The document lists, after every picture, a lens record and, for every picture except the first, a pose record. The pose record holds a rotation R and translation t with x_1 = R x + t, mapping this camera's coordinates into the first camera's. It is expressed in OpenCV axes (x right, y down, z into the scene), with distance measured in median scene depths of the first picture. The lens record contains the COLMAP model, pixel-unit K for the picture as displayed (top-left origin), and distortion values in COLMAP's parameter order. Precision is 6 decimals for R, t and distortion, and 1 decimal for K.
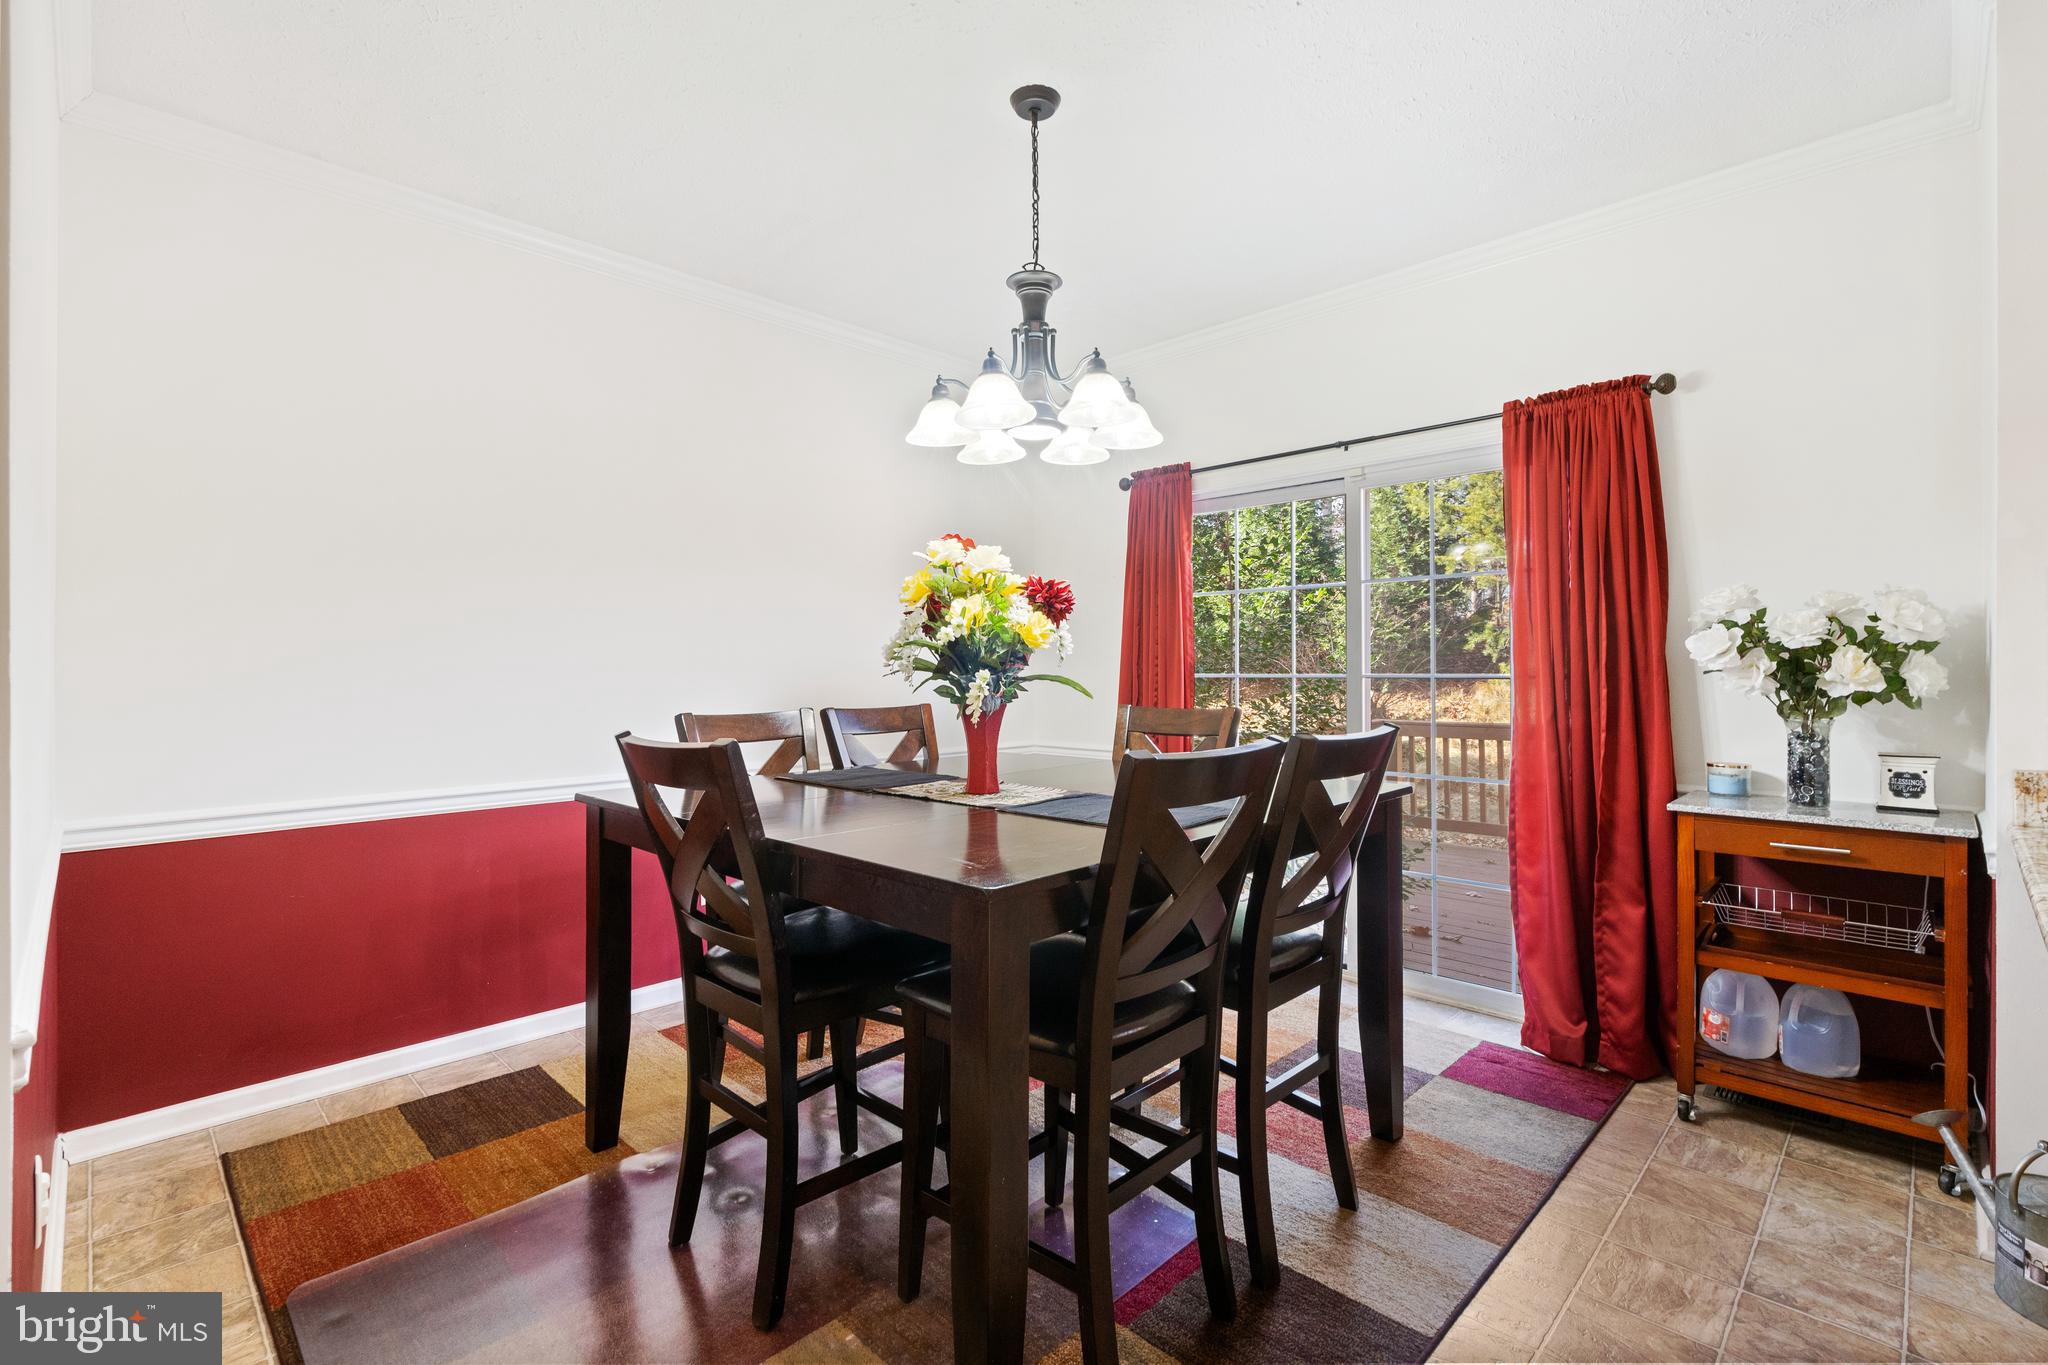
lens RADIAL K [[917.1, 0, 1000.6], [0, 917.1, 682.0], [0, 0, 1]] dist [-0.006286, 0.002984]
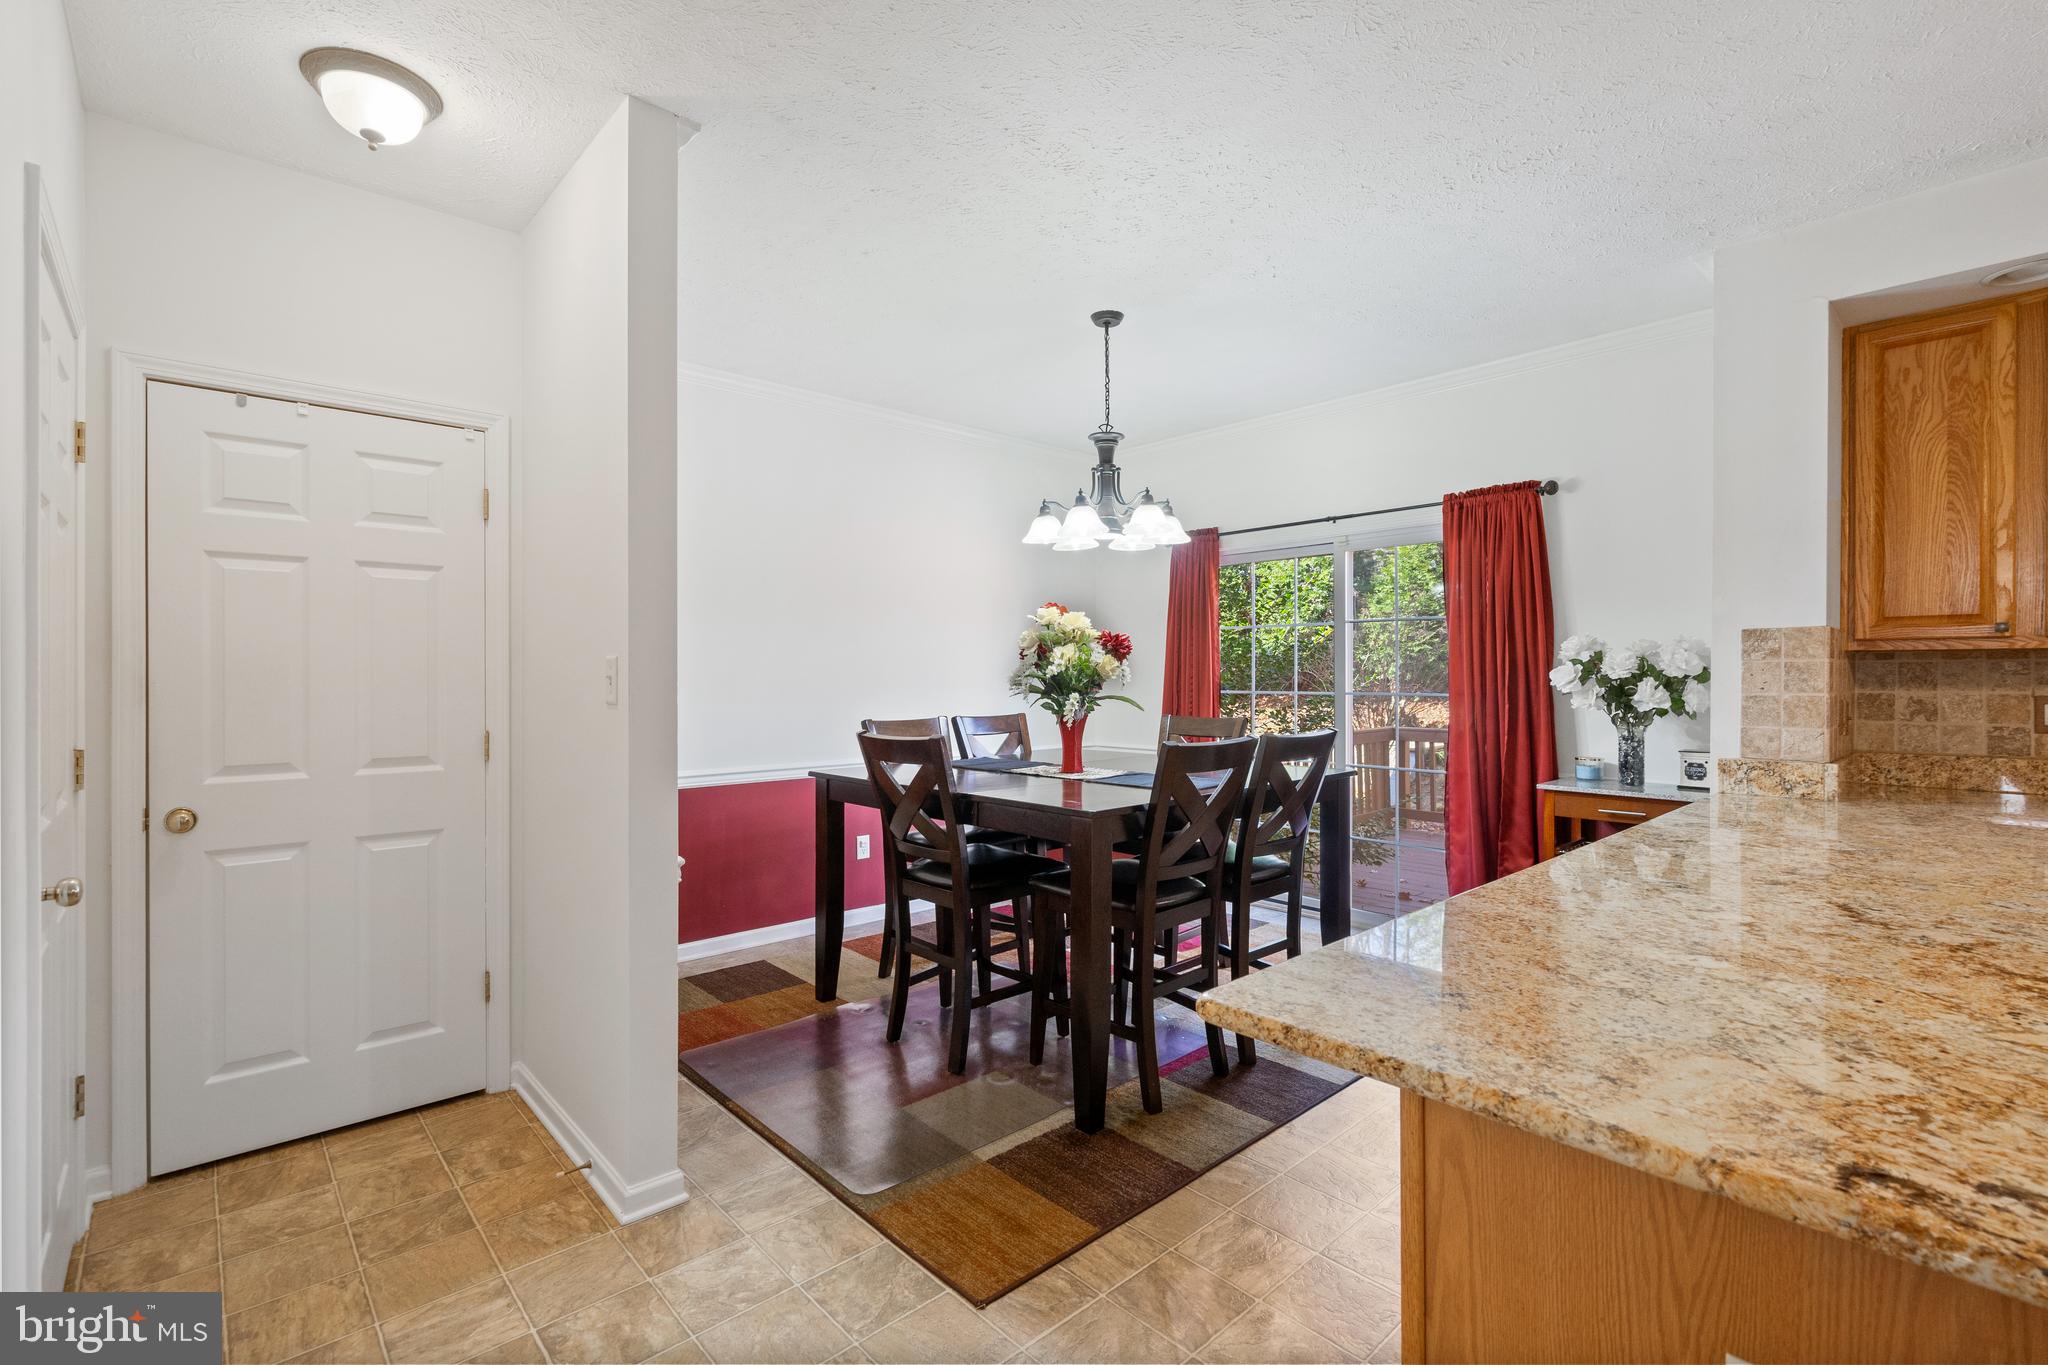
lens RADIAL K [[917.1, 0, 1005.6], [0, 917.1, 678.8], [0, 0, 1]] dist [-0.006286, 0.002984]
pose [[0.999095, 0.002034, -0.042495, -0.065412], [-0.002457, 0.999948, -0.009900, -0.020255], [0.042472, 0.009995, 0.999048, -0.531604]]
